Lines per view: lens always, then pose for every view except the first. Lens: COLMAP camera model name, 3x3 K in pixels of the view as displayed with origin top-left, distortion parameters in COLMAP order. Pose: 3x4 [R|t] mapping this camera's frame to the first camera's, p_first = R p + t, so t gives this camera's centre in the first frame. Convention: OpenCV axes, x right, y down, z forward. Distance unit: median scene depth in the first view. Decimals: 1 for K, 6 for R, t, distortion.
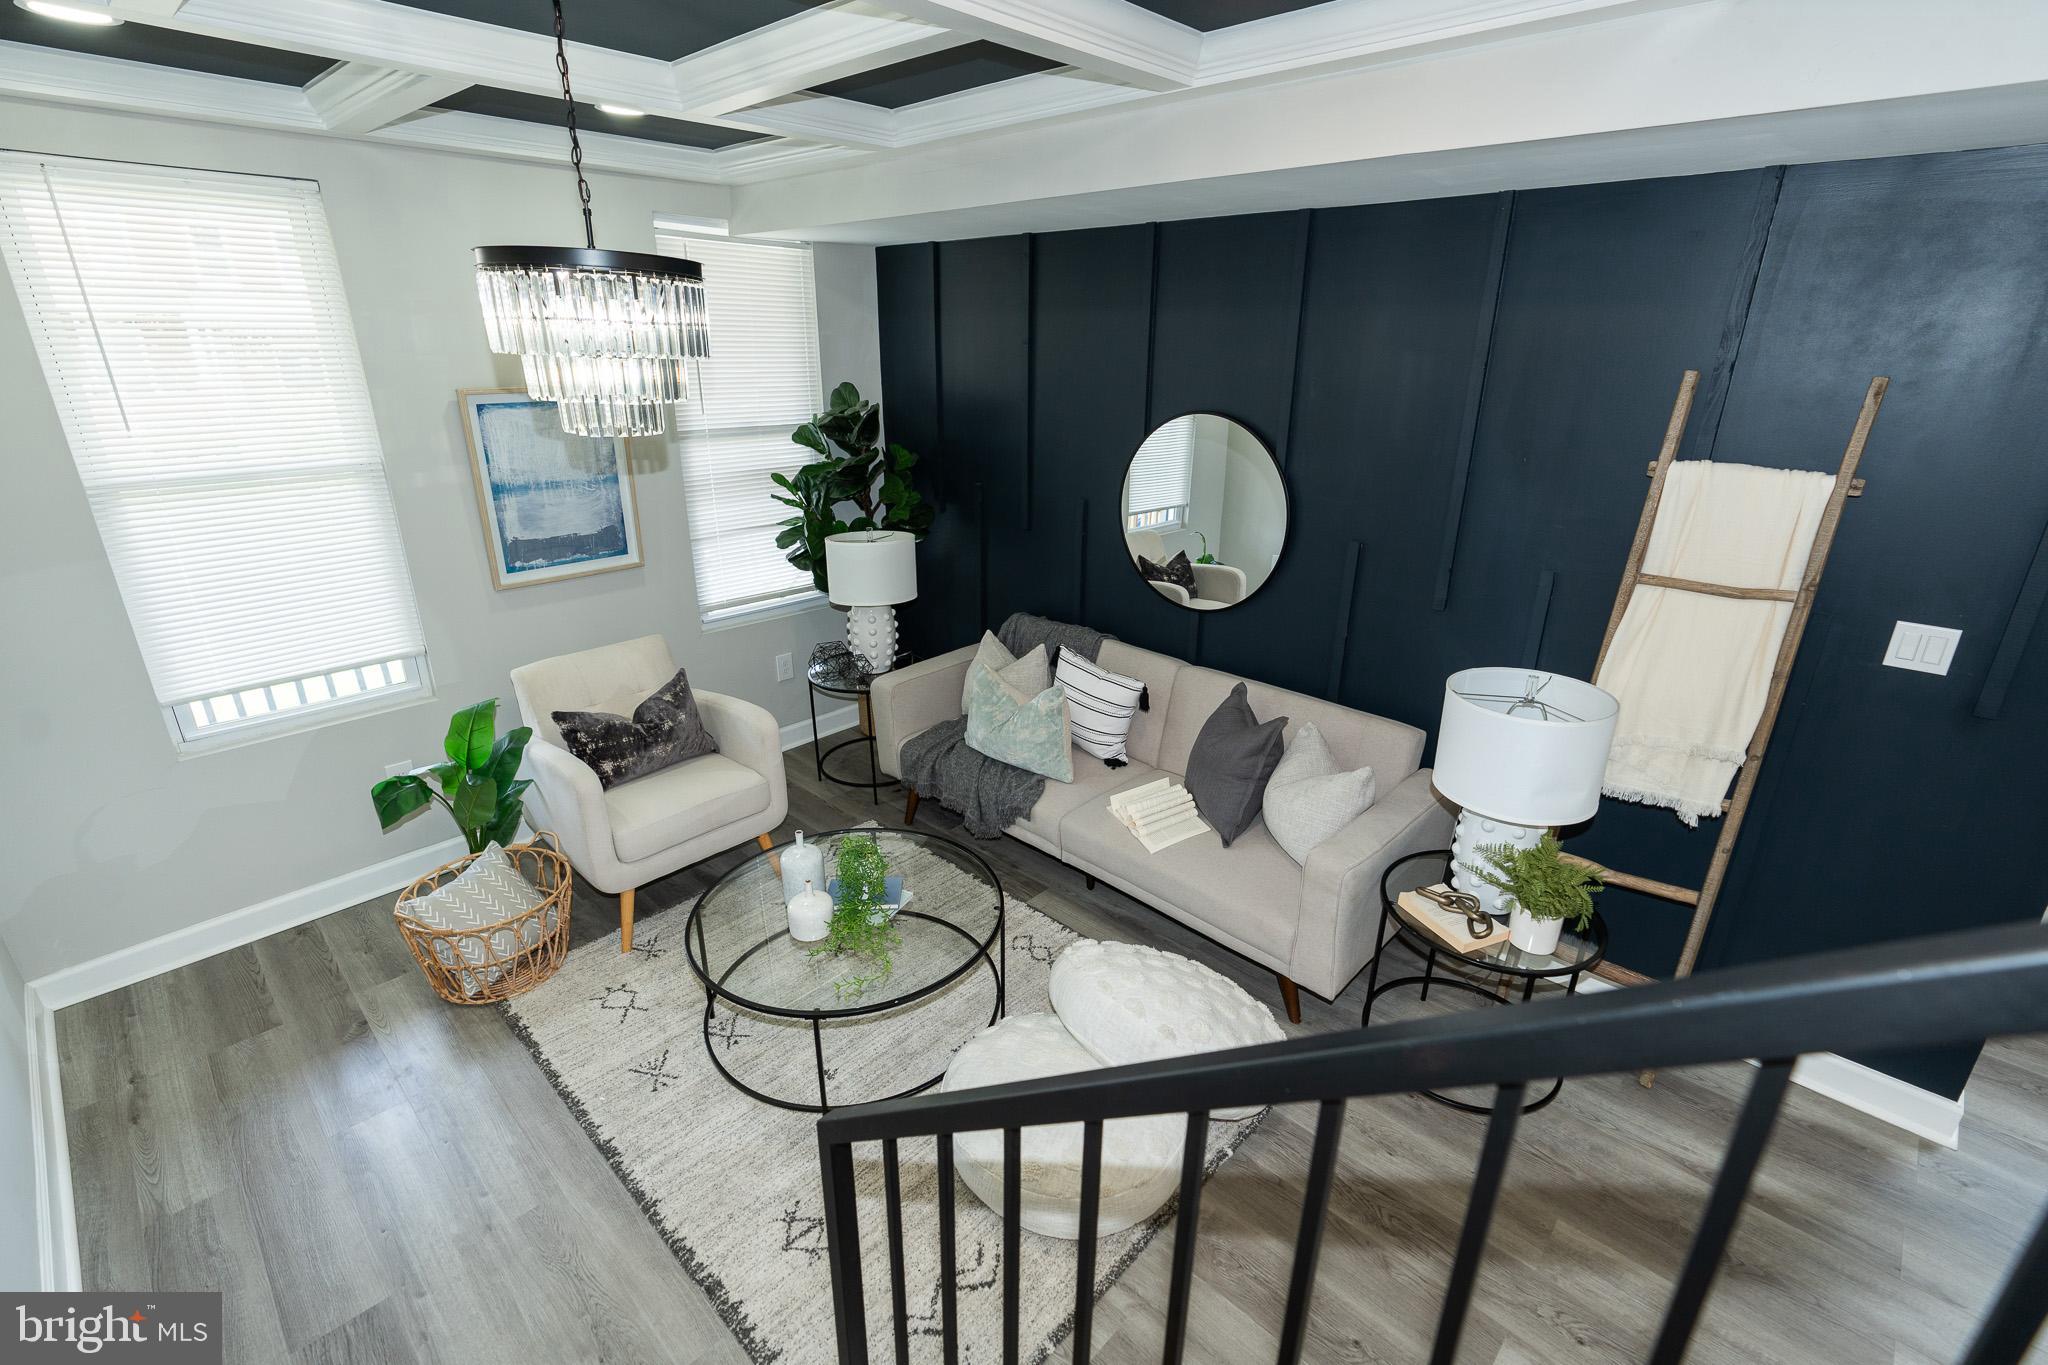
lens RADIAL K [[917.0, 0, 1027.9], [0, 917.0, 678.5], [0, 0, 1]] dist [-0.006971, 0.005504]
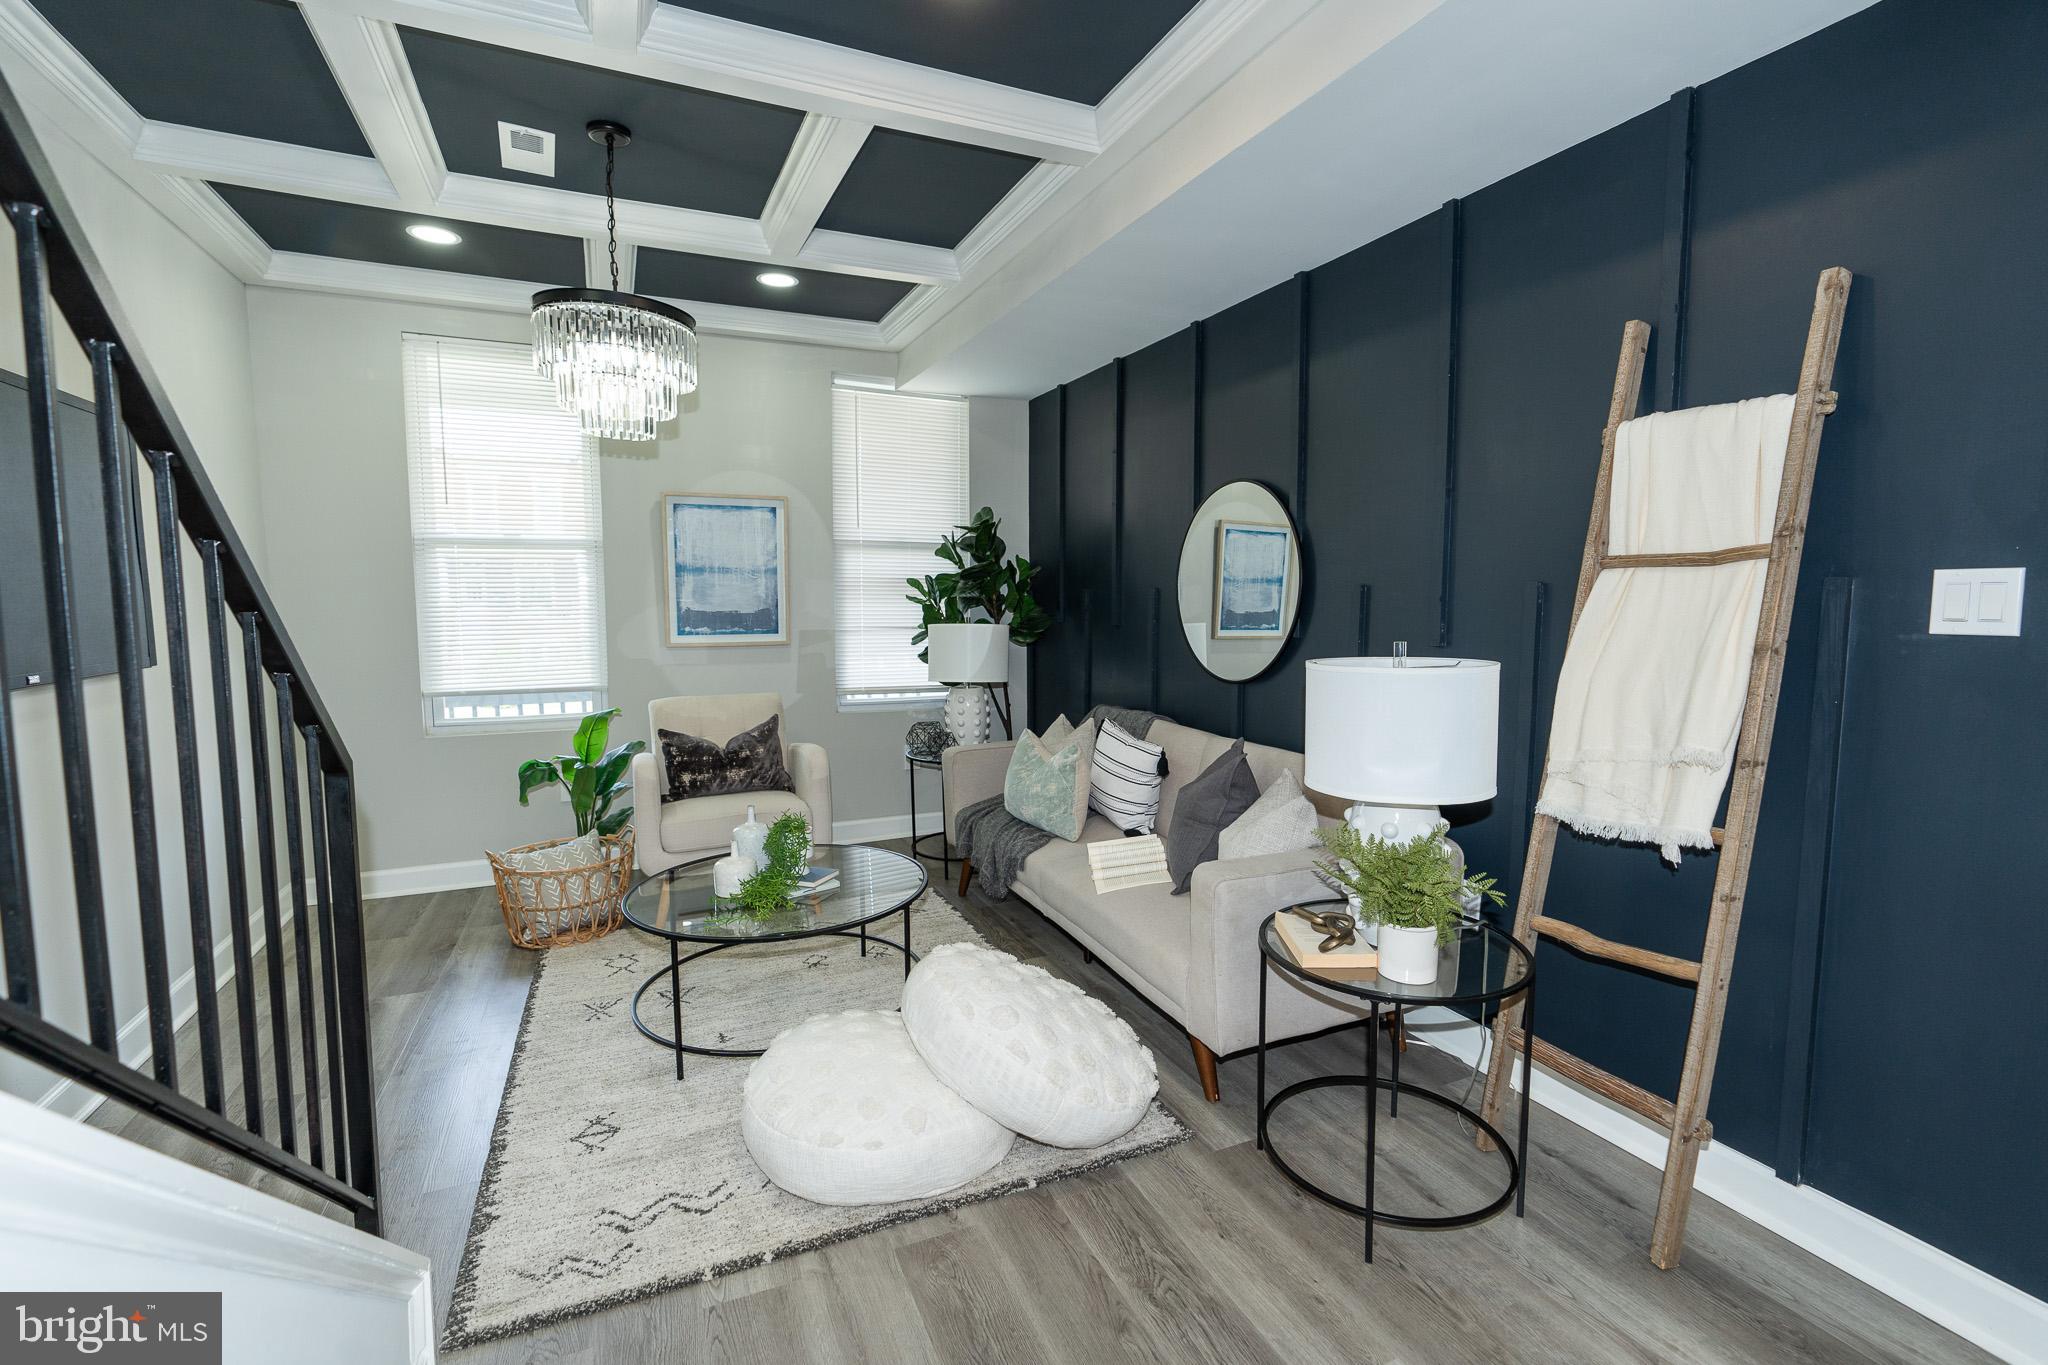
lens RADIAL K [[917.0, 0, 1027.9], [0, 917.0, 678.5], [0, 0, 1]] dist [-0.006971, 0.005504]
pose [[0.921425, 0.026690, -0.387639, 0.383471], [-0.128025, 0.962783, -0.238029, 0.190416], [0.366859, 0.268954, 0.890550, 0.077062]]
